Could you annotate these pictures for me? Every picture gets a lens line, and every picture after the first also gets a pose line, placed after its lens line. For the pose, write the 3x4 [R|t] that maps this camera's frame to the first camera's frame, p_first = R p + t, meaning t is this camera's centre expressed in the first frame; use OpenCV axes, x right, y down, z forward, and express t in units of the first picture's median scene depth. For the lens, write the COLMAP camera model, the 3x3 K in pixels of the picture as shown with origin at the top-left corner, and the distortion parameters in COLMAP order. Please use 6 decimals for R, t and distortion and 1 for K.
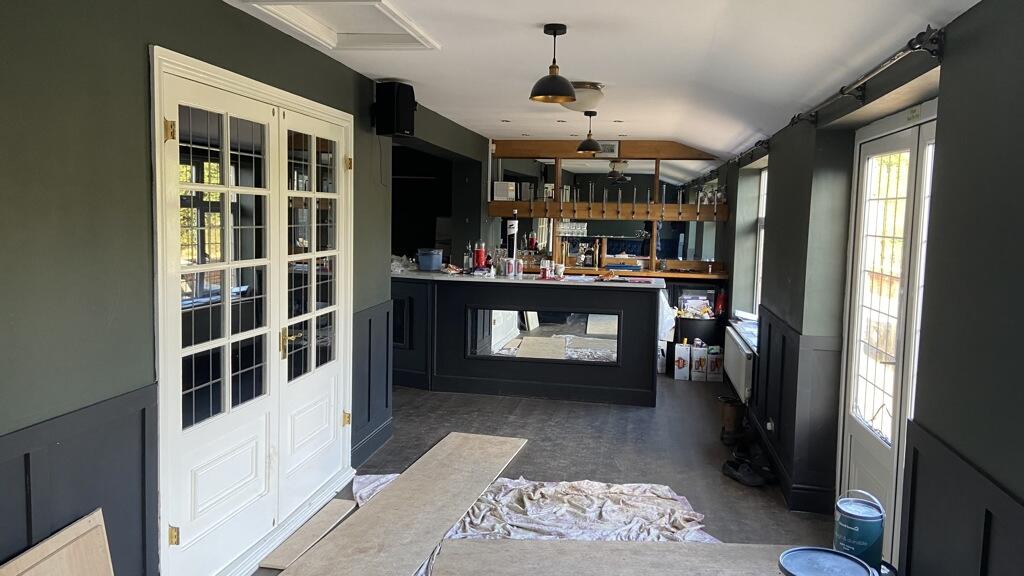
lens RADIAL K [[787.8, 0, 512.6], [0, 787.8, 288.1], [0, 0, 1]] dist [0.004654, -0.000118]
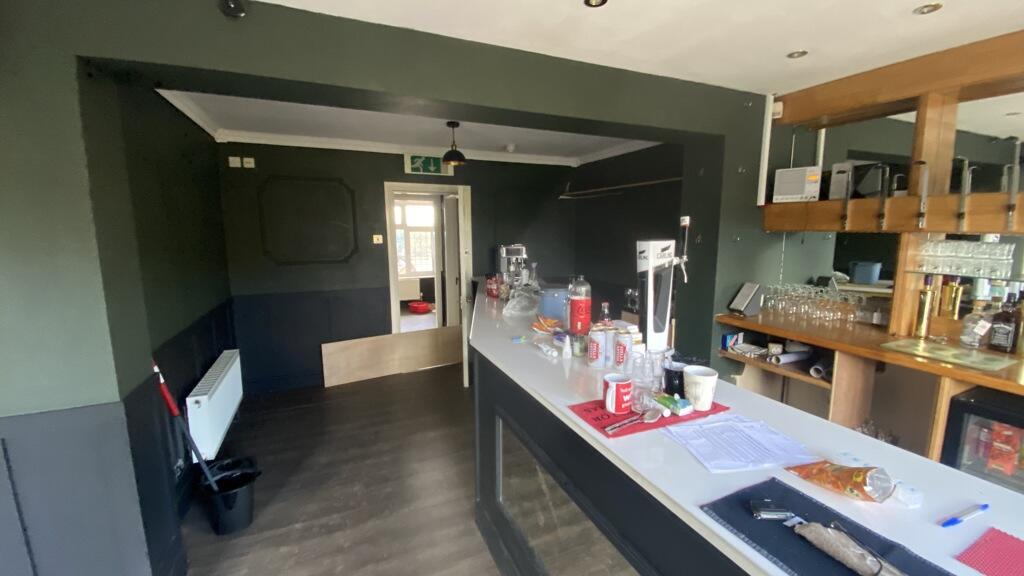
lens RADIAL K [[415.6, 0, 508.8], [0, 415.6, 287.5], [0, 0, 1]] dist [0.002937, -0.000168]
pose [[0.531468, 0.103568, -0.840723, 0.295527], [-0.061374, 0.994597, 0.083726, -0.133061], [0.844852, 0.007101, 0.534953, 1.429320]]
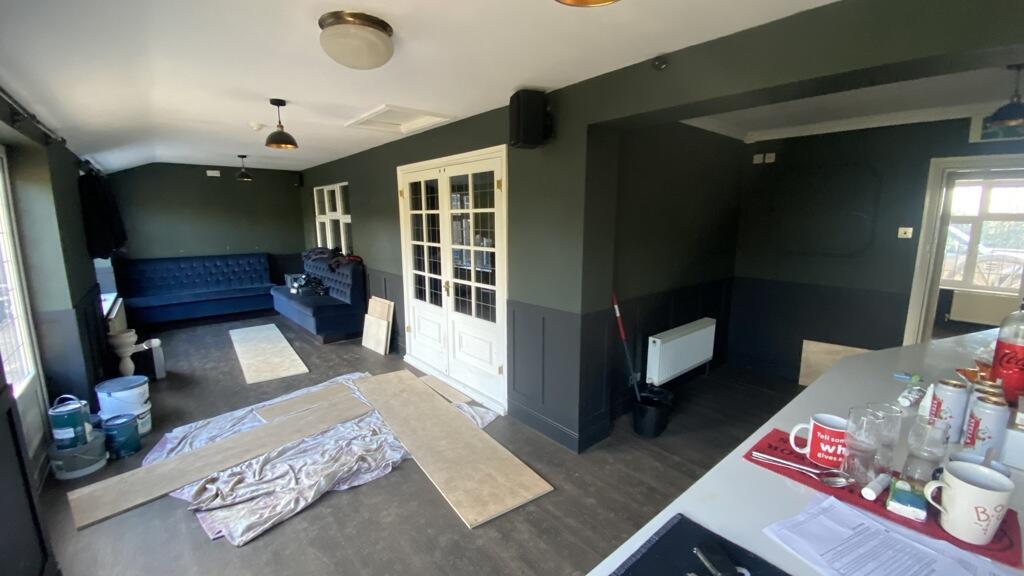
lens RADIAL K [[415.6, 0, 515.8], [0, 415.6, 281.8], [0, 0, 1]] dist [0.002937, -0.000168]
pose [[-0.649724, 0.103566, -0.753082, 0.316541], [-0.076345, 0.976777, 0.200196, -0.139590], [0.756327, 0.187566, -0.626729, 1.489996]]
